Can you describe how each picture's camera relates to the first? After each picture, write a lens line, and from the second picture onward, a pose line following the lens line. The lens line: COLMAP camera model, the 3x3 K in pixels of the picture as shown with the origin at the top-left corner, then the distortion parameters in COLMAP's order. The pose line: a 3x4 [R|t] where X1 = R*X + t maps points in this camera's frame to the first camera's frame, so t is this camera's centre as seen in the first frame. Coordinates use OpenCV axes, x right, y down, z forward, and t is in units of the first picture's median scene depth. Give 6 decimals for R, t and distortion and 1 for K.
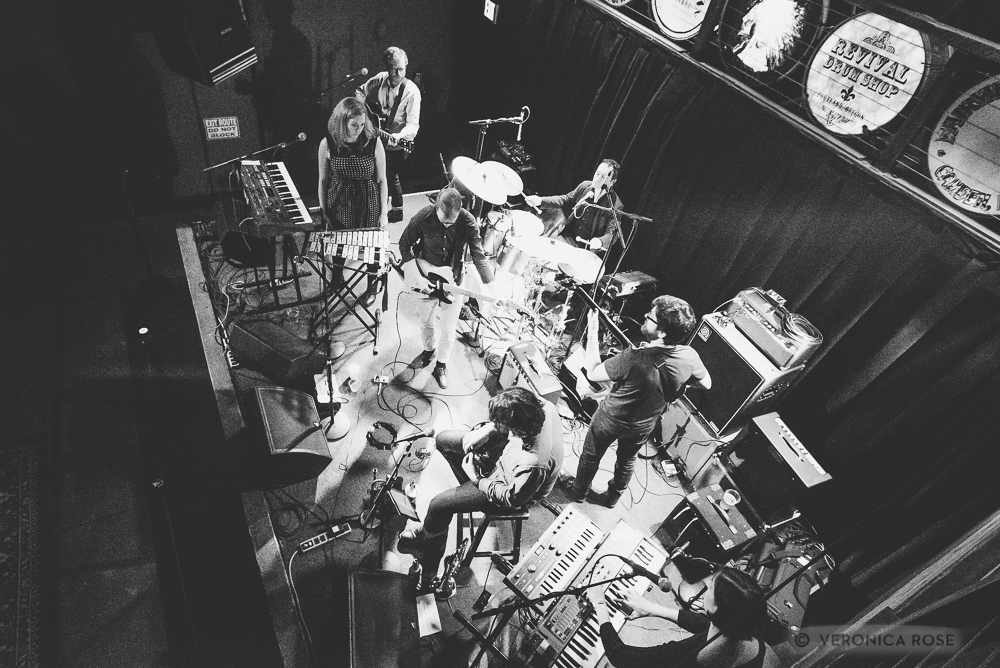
lens RADIAL K [[552.6, 0, 493.4], [0, 552.6, 337.4], [0, 0, 1]] dist [-0.003054, 0.000823]
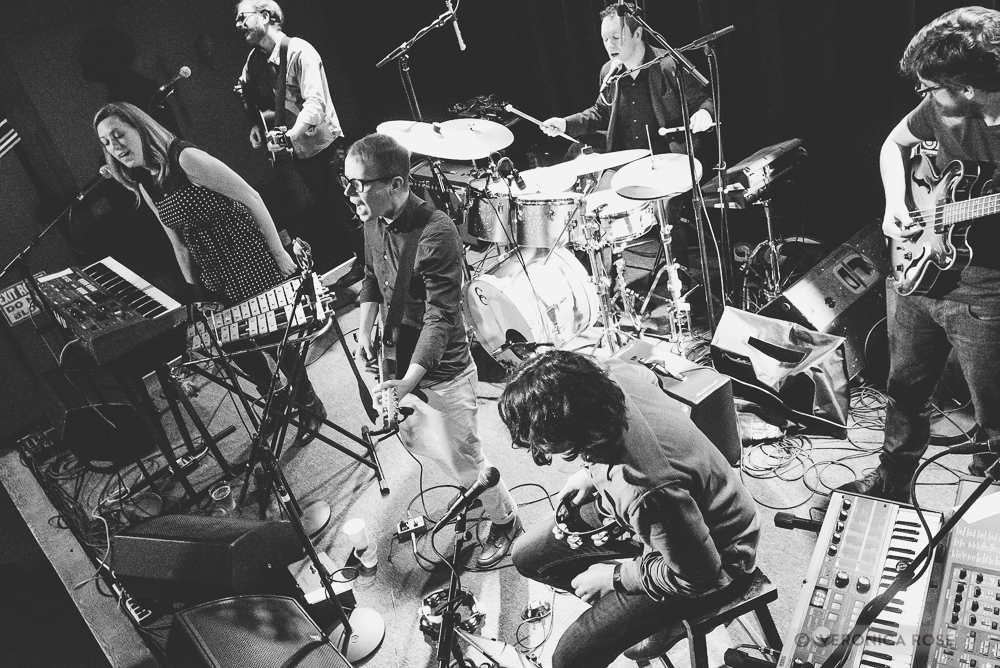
lens RADIAL K [[934.0, 0, 504.1], [0, 934.0, 328.8], [0, 0, 1]] dist [0.012128, 0.120244]
pose [[0.900011, -0.434697, -0.031915, -0.013454], [0.417225, 0.880391, -0.225466, 0.144660], [0.126107, 0.189606, 0.973728, 0.113582]]
